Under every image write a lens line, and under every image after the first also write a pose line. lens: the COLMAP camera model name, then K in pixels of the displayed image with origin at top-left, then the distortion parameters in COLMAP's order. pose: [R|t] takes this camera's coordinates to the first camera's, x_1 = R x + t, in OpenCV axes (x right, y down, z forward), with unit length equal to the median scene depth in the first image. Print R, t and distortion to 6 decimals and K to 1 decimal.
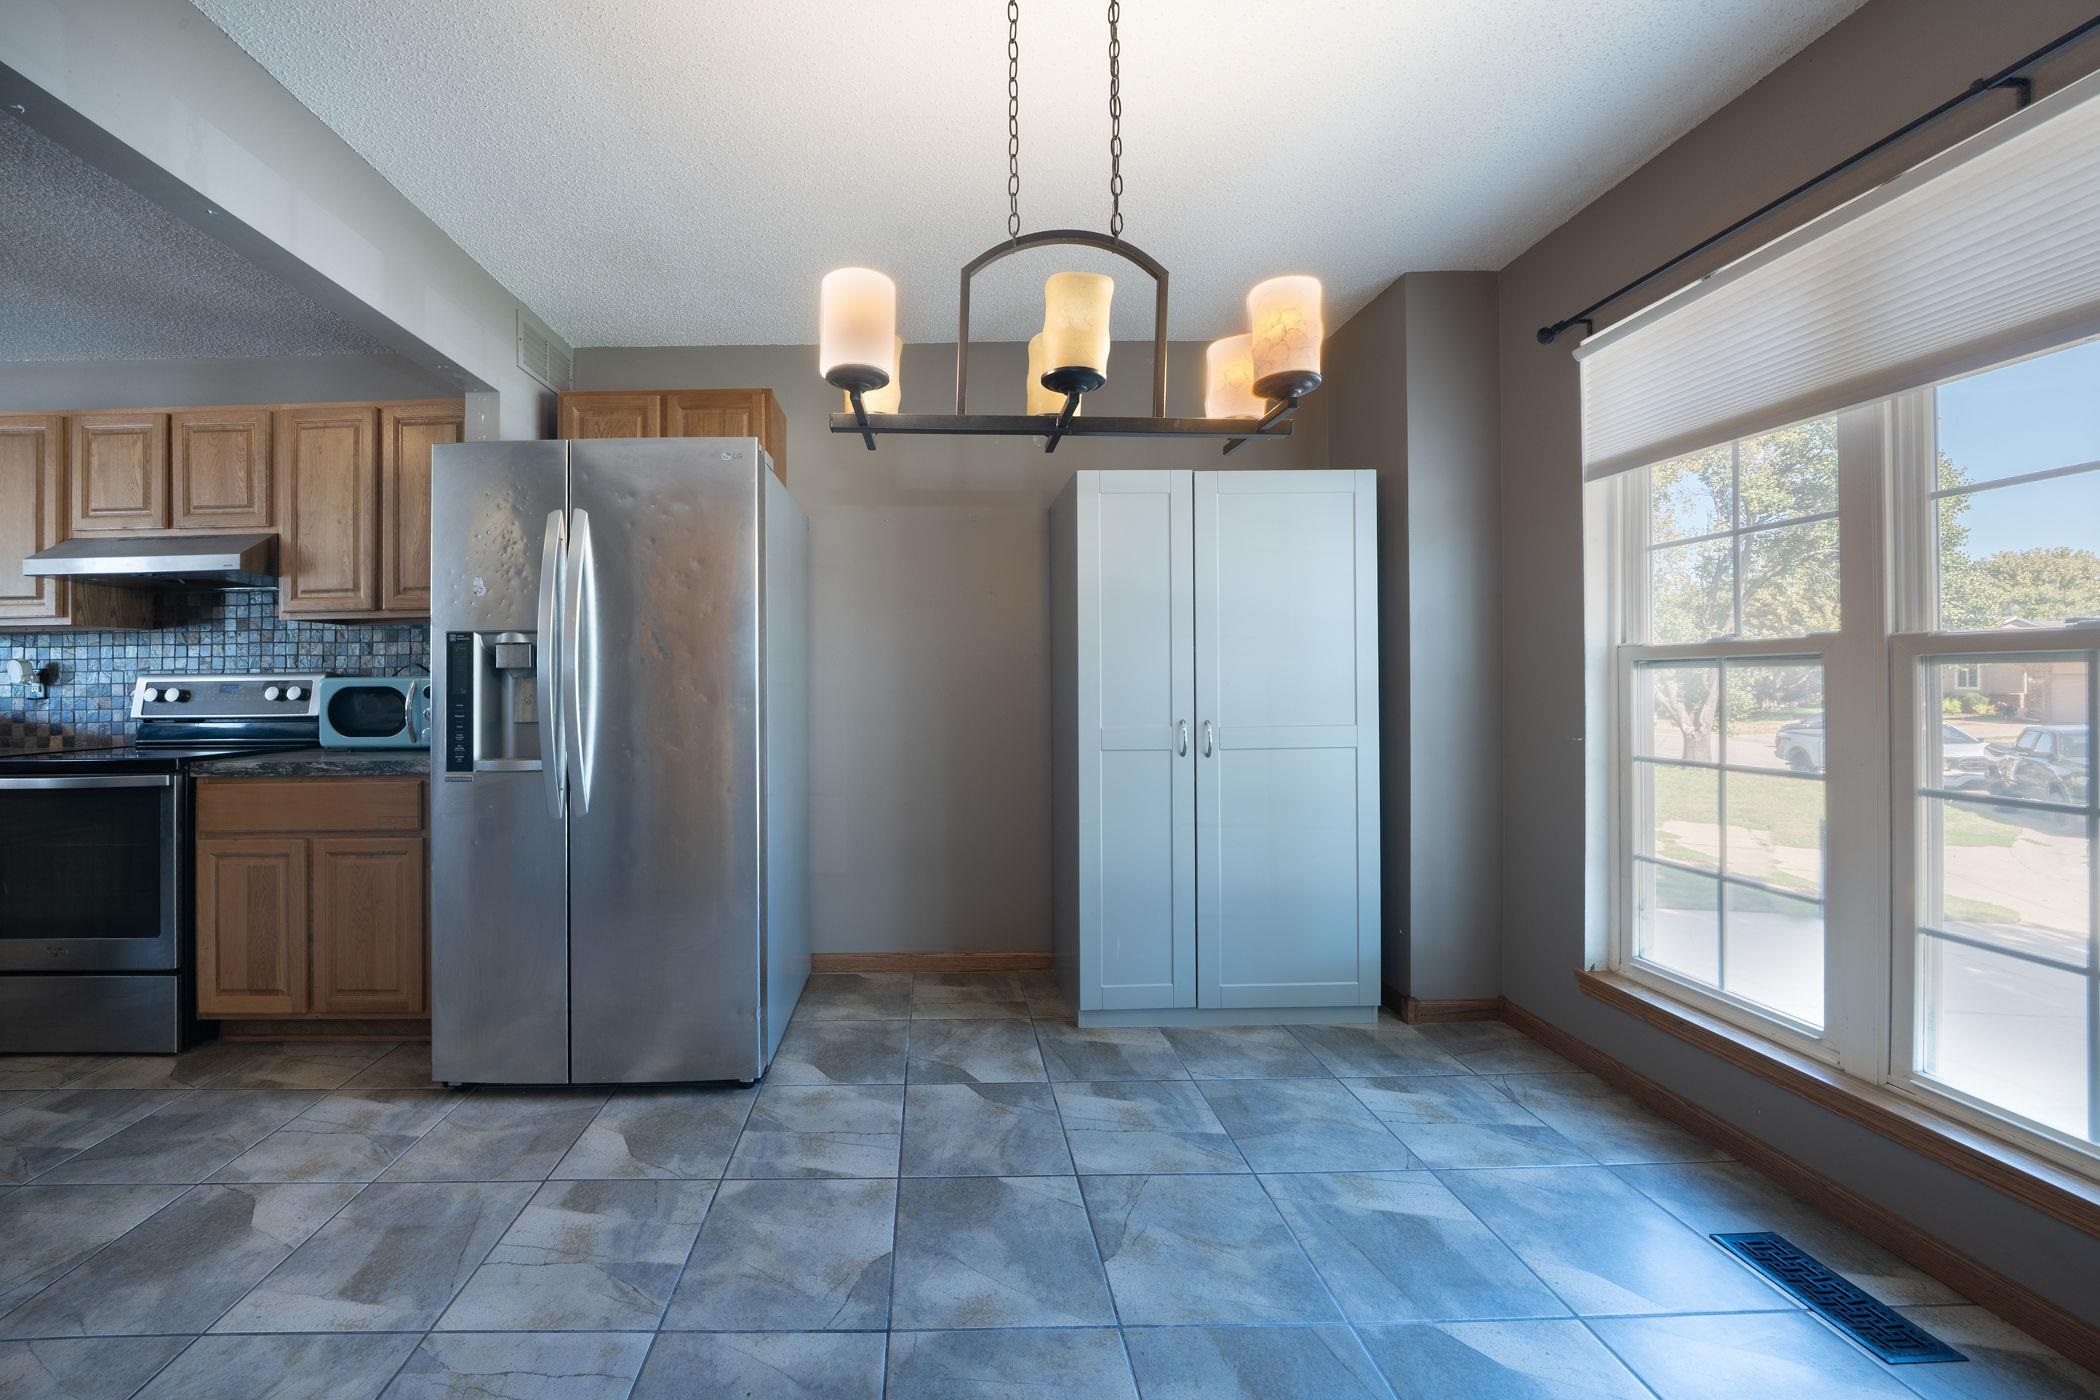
lens RADIAL K [[762.4, 0, 915.3], [0, 762.4, 675.3], [0, 0, 1]] dist [-0.009035, 0.000117]
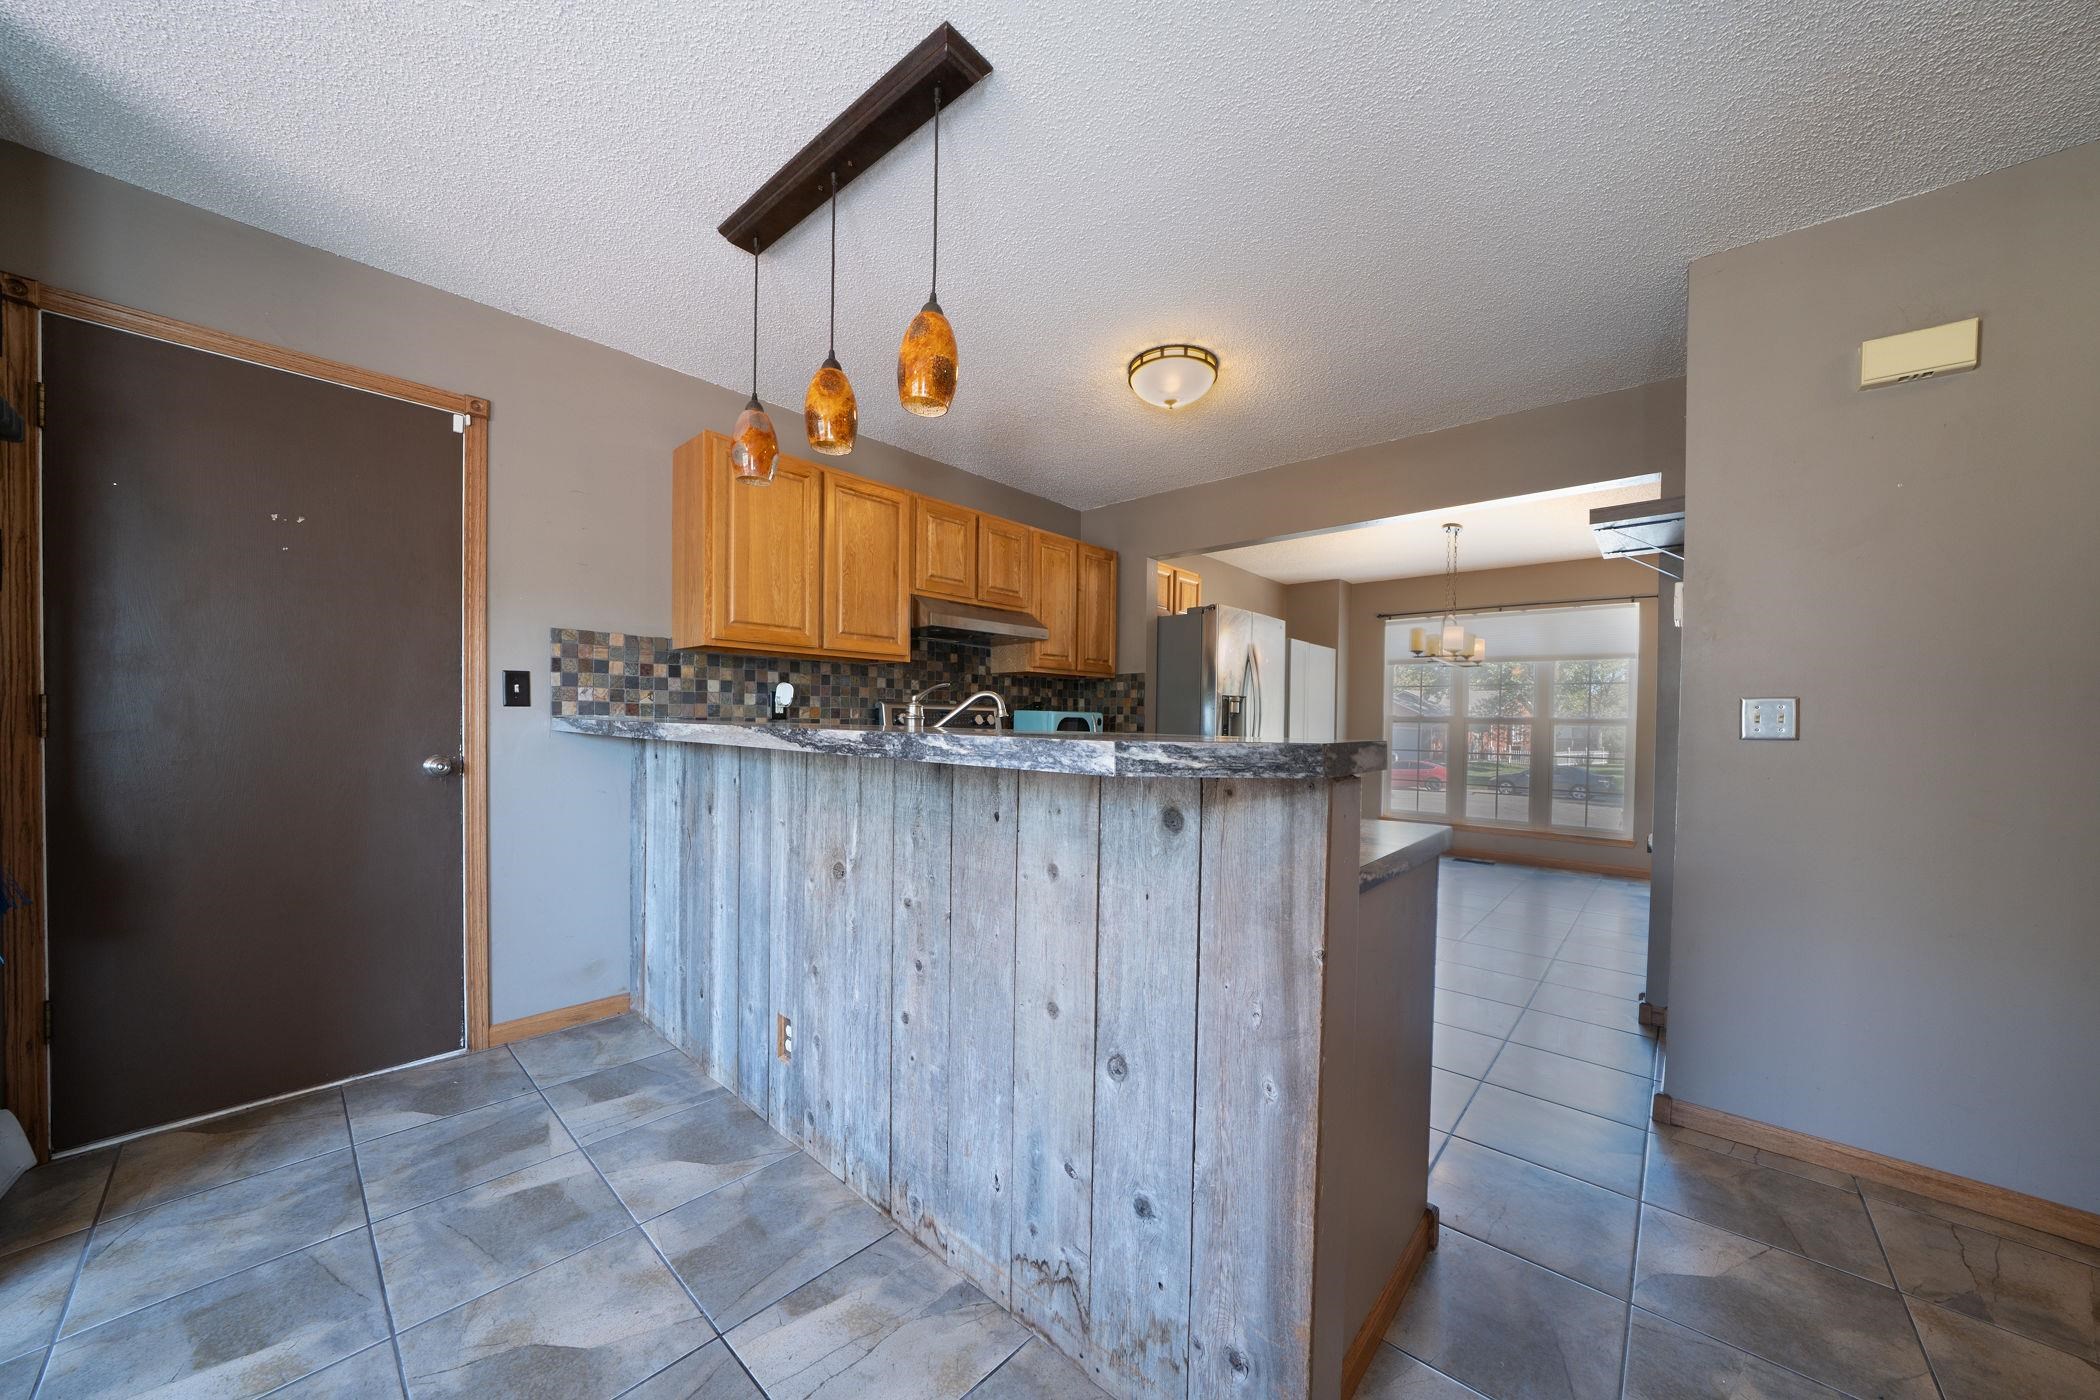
lens RADIAL K [[723.3, 0, 1036.4], [0, 723.3, 734.5], [0, 0, 1]] dist [-0.013878, 0.000402]
pose [[0.665733, 0.008097, 0.746146, -2.178120], [-0.030071, 0.999420, 0.015984, 0.033088], [-0.745584, -0.033078, 0.665590, 0.035465]]
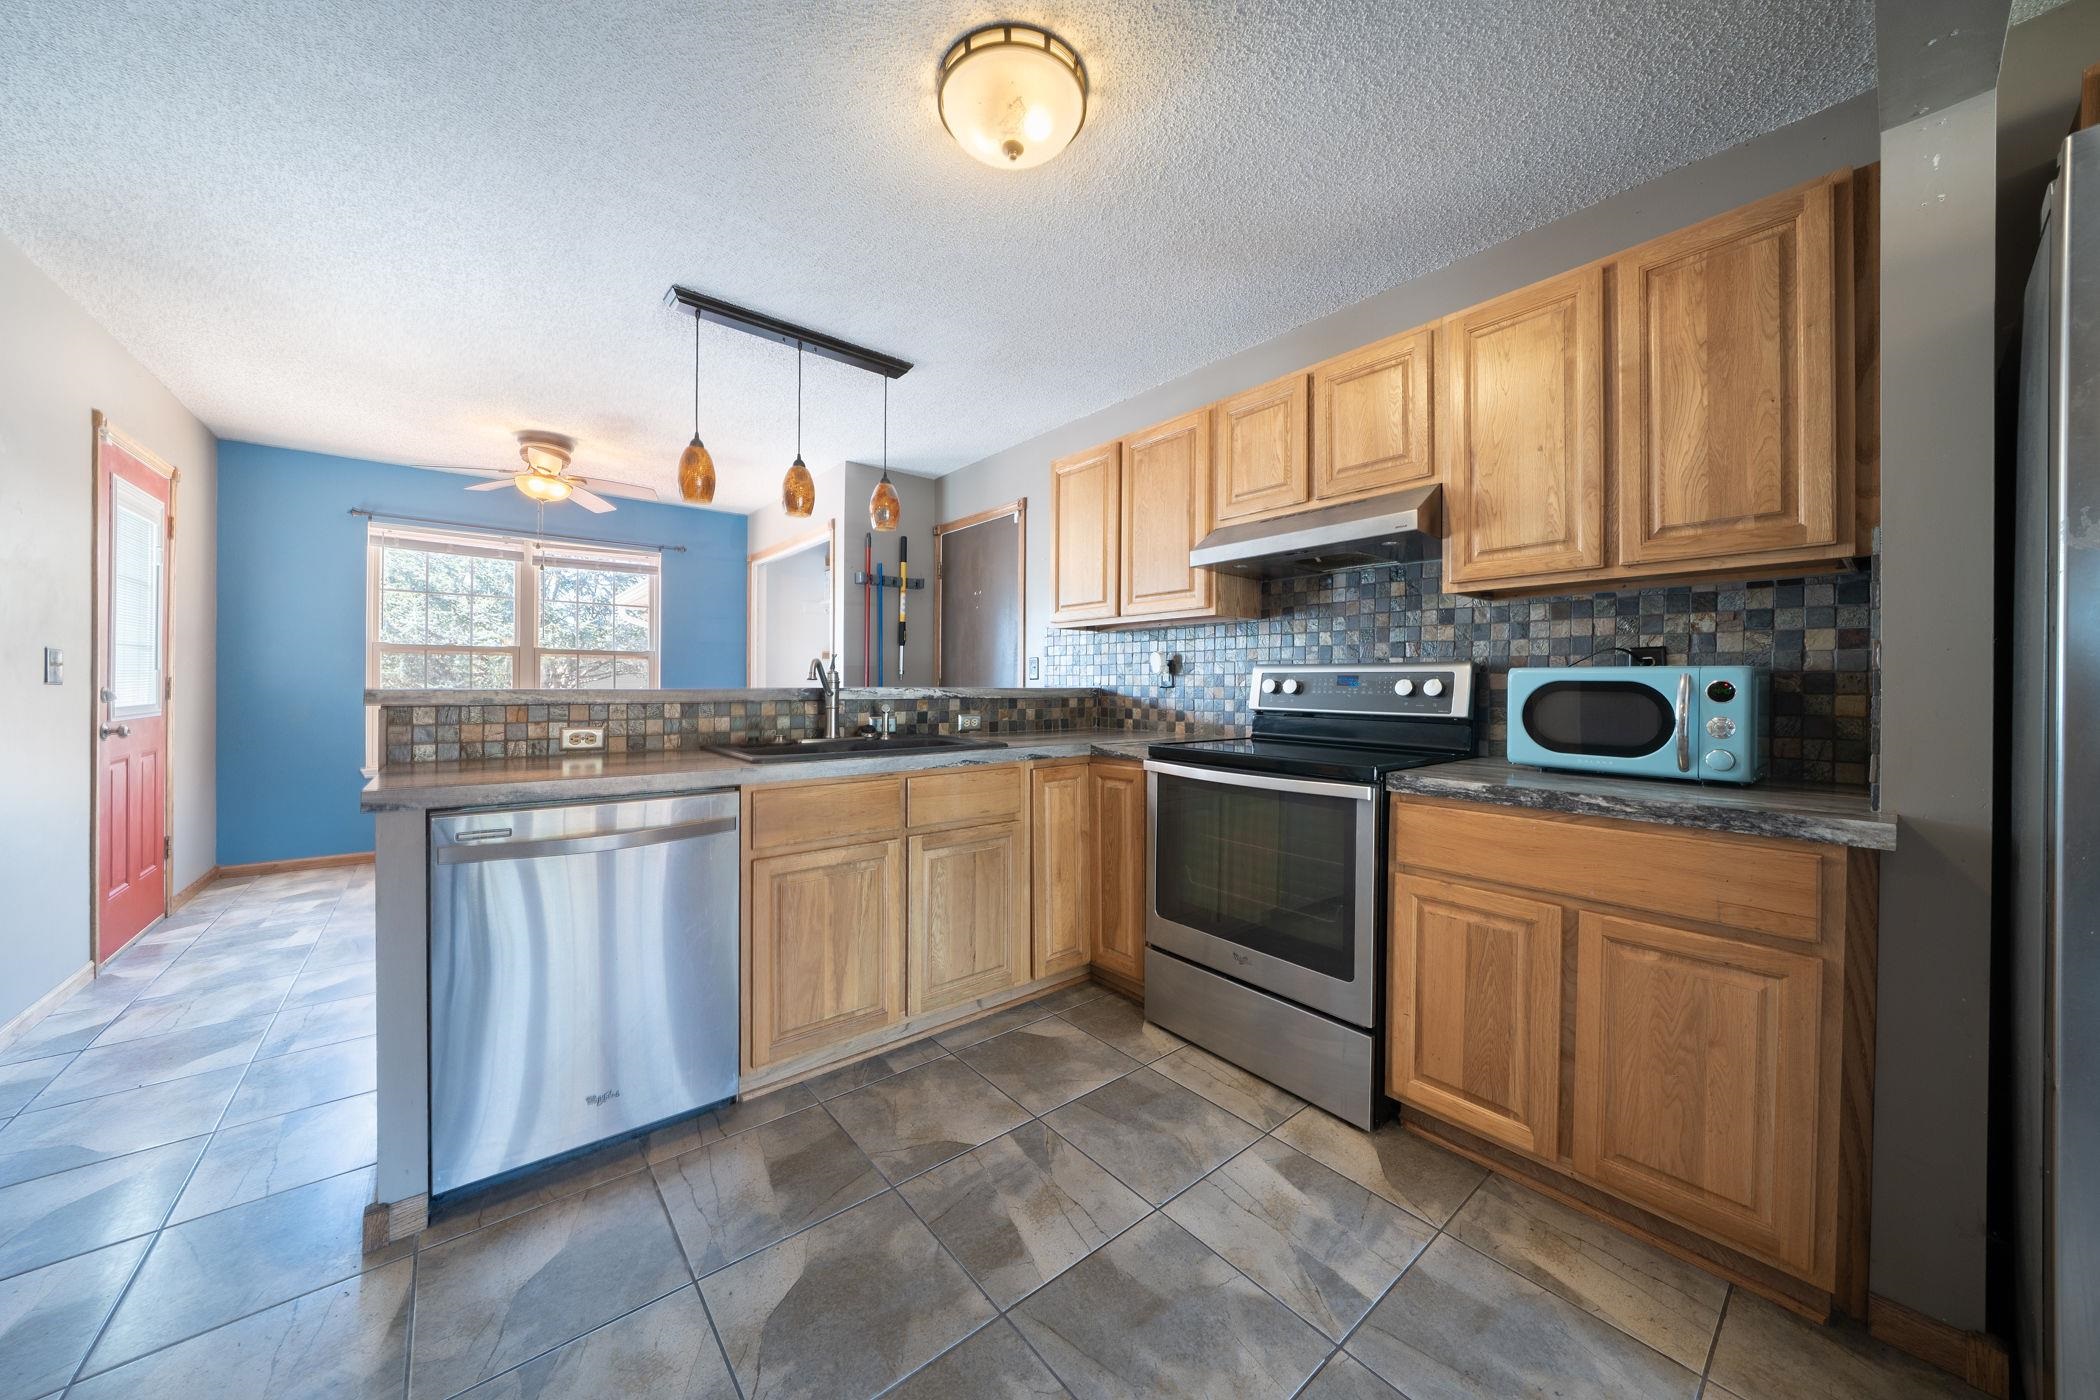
lens RADIAL K [[708.6, 0, 1042.9], [0, 708.6, 681.6], [0, 0, 1]] dist [-0.009478, -0.000099]
pose [[0.645170, 0.015881, -0.763874, -0.629581], [-0.006358, 0.999861, 0.015417, 0.010143], [0.764013, -0.005090, 0.645181, 0.247151]]
